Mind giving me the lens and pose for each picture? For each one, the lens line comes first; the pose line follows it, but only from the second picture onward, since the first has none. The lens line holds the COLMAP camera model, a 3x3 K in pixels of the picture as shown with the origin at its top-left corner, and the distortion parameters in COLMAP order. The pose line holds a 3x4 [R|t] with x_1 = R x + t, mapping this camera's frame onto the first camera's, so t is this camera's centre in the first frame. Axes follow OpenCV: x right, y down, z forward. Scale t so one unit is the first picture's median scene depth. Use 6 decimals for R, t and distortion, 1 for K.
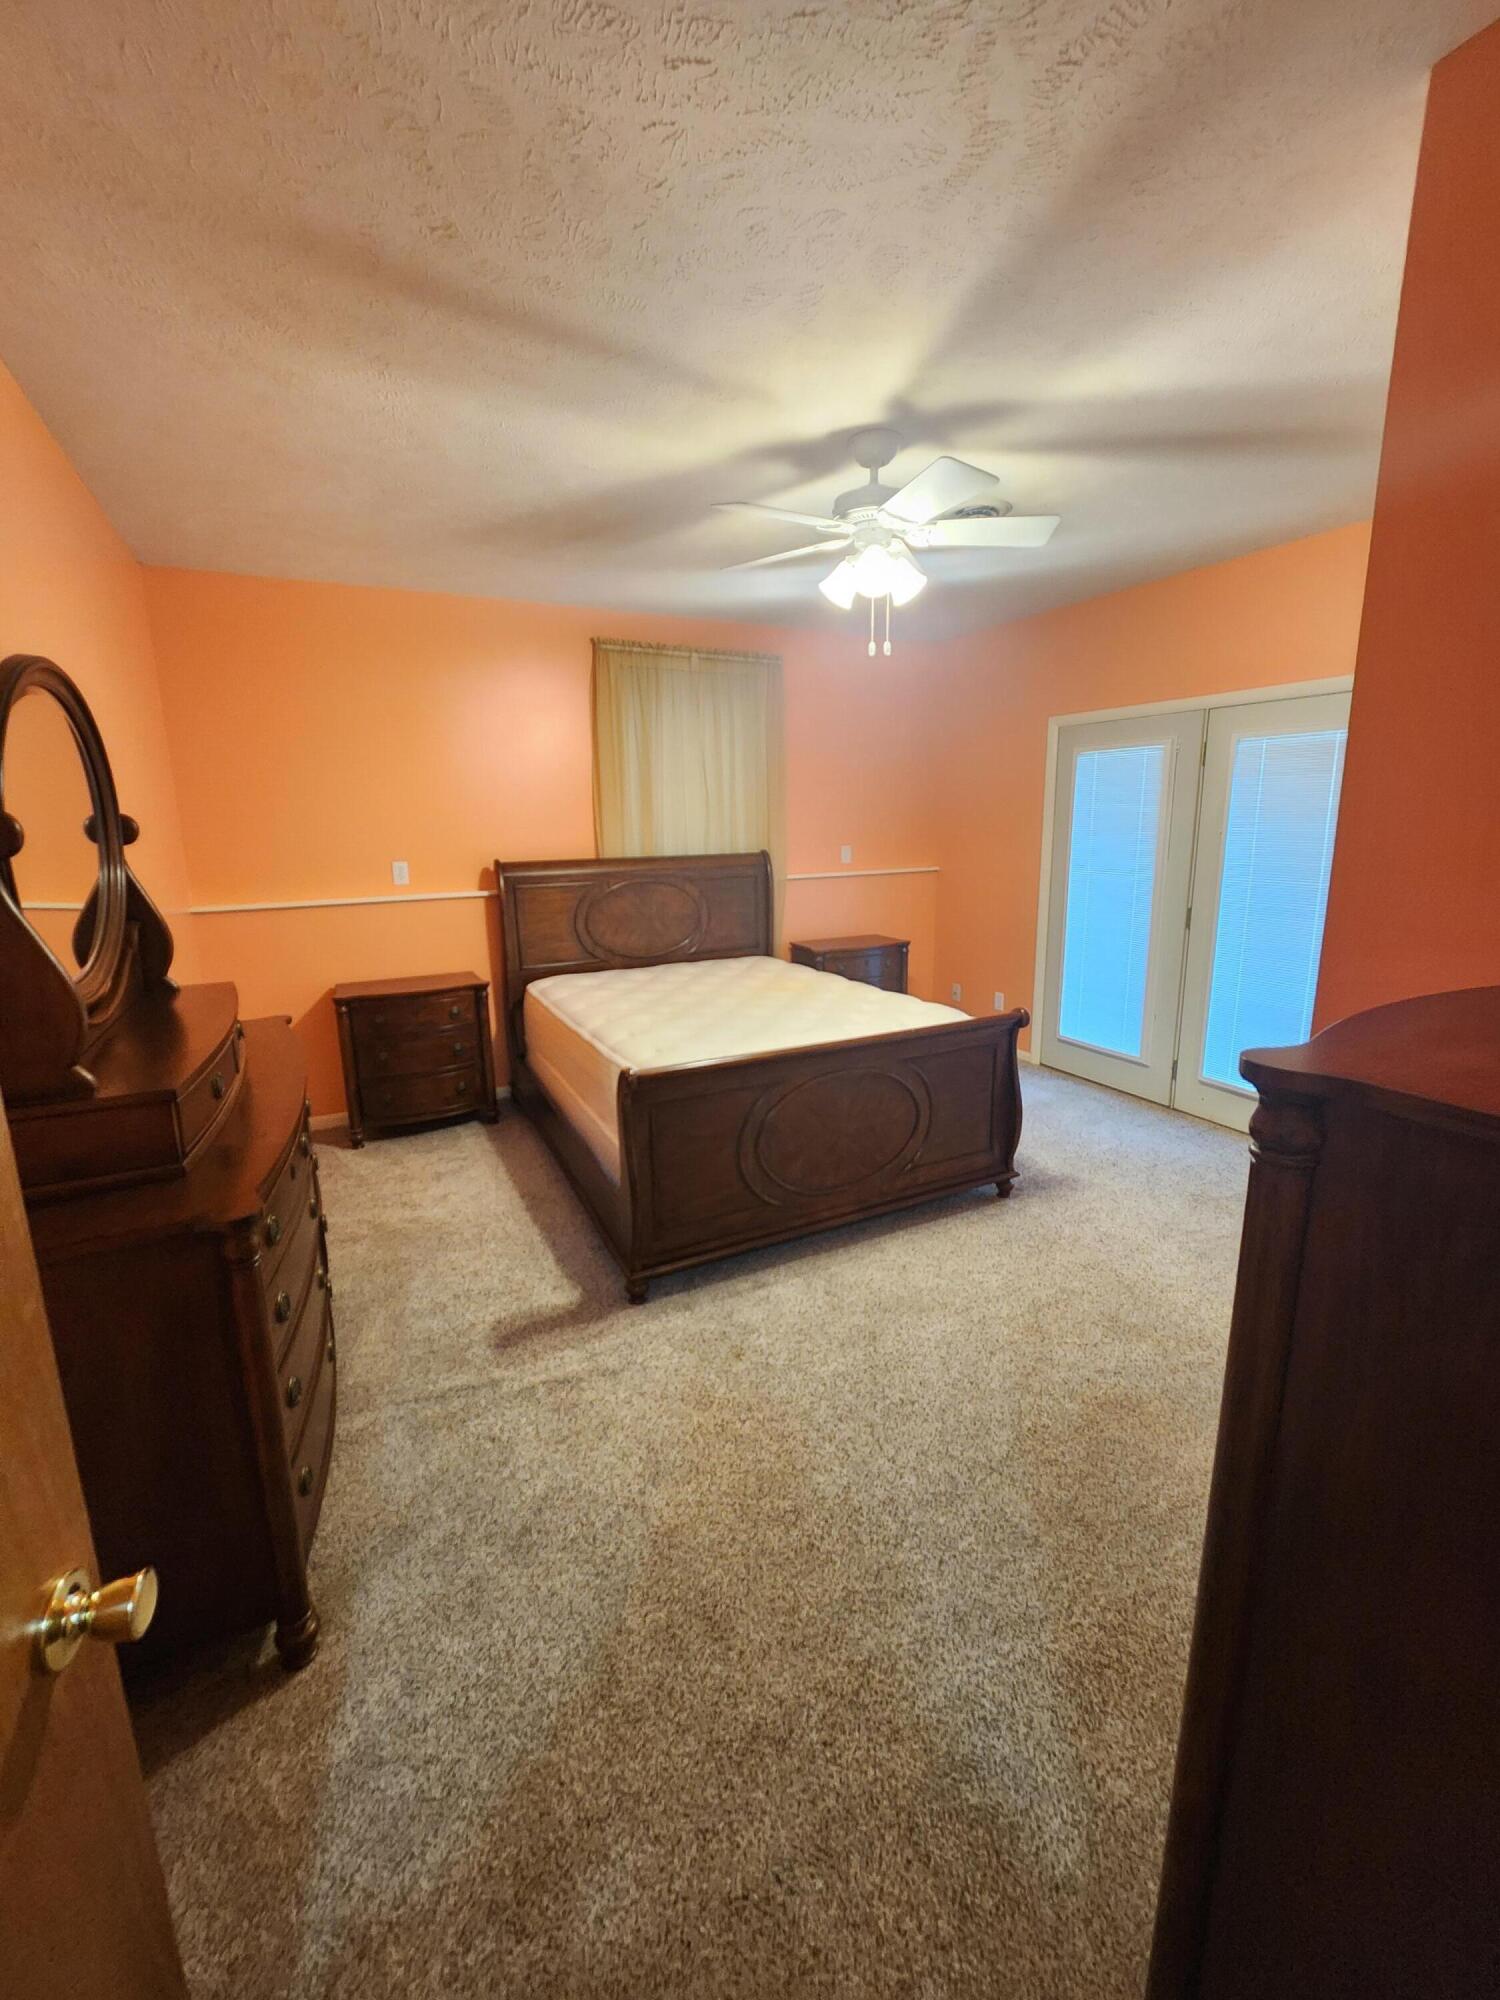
lens RADIAL K [[824.8, 0, 748.8], [0, 824.8, 984.4], [0, 0, 1]] dist [0.000269, -0.000784]
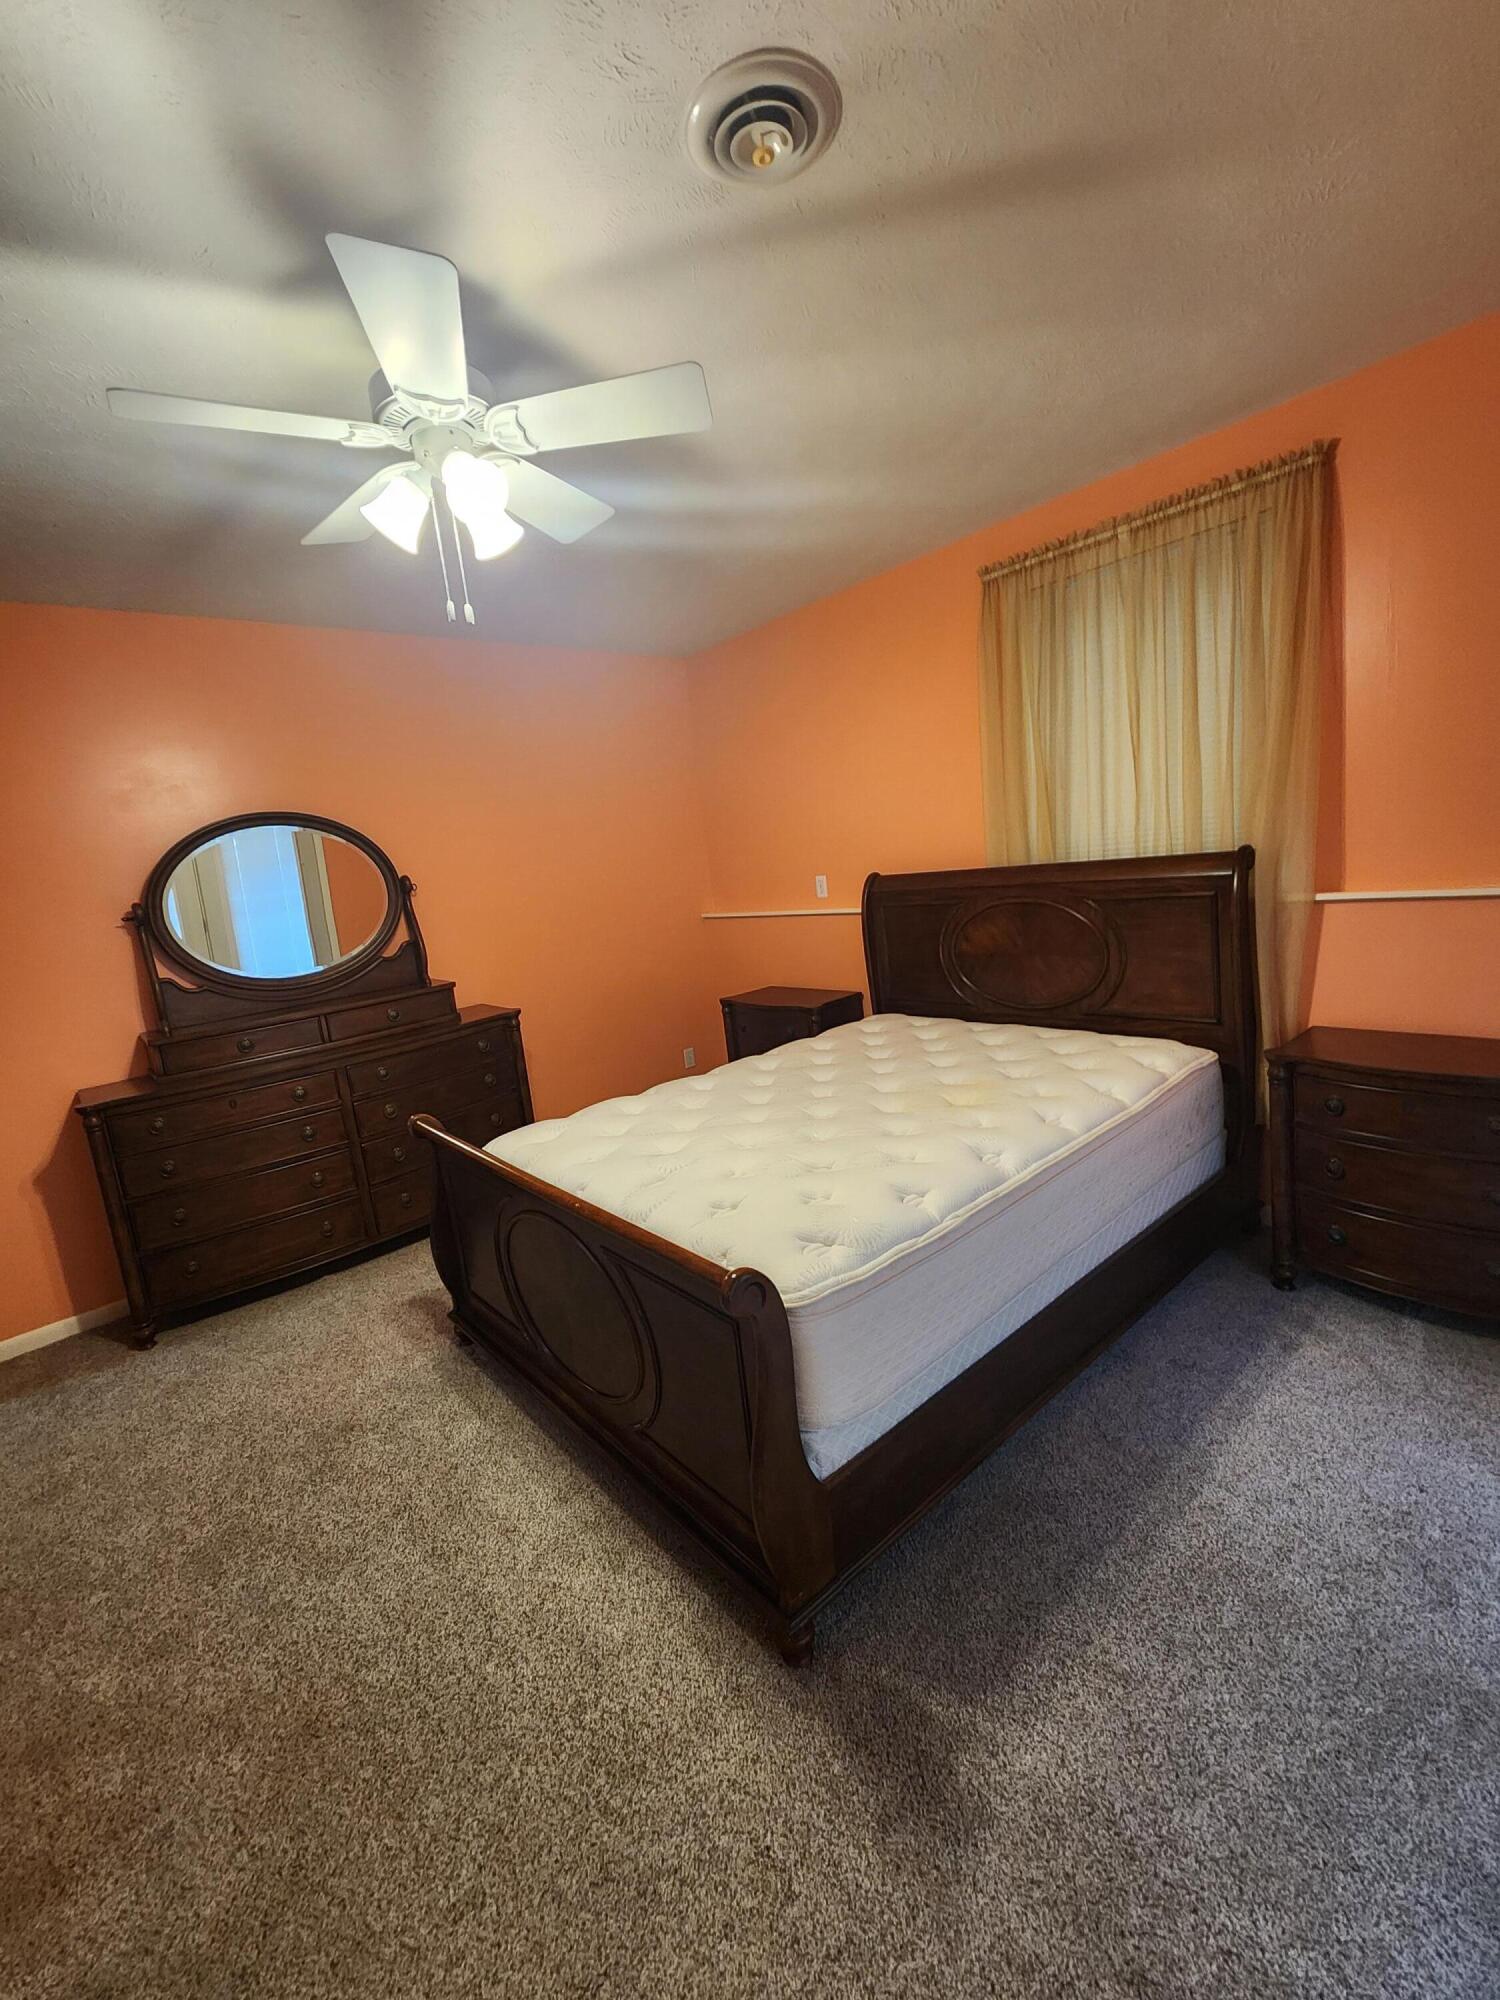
lens RADIAL K [[824.8, 0, 748.8], [0, 824.8, 984.4], [0, 0, 1]] dist [0.000269, -0.000784]
pose [[0.247590, 0.141732, -0.958442, 0.545868], [-0.086691, 0.988515, 0.123785, -0.133150], [0.964979, 0.052440, 0.257033, 0.659135]]
